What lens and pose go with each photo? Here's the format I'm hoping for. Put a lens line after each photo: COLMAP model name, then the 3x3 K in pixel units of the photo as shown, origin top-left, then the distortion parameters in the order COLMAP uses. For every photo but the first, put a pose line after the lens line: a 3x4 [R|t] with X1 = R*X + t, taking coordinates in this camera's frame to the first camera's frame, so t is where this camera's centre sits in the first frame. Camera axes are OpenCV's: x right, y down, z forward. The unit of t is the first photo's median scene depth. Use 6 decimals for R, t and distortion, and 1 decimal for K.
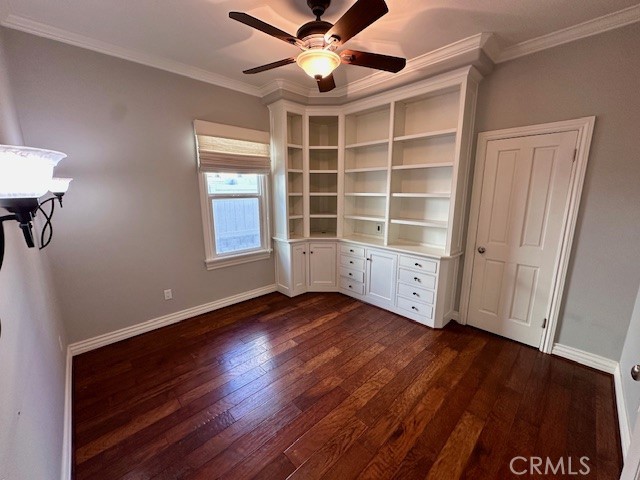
lens RADIAL K [[255.6, 0, 323.2], [0, 255.6, 240.2], [0, 0, 1]] dist [-0.003122, 0.000085]
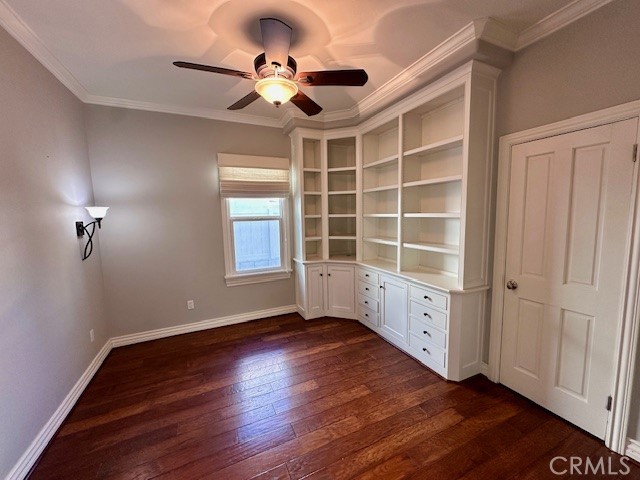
lens RADIAL K [[255.6, 0, 321.2], [0, 255.6, 239.9], [0, 0, 1]] dist [-0.003122, 0.000085]
pose [[0.947524, 0.014833, -0.319341, 0.306900], [-0.042055, 0.996025, -0.078519, -0.011250], [0.316907, 0.087829, 0.944381, 0.084610]]
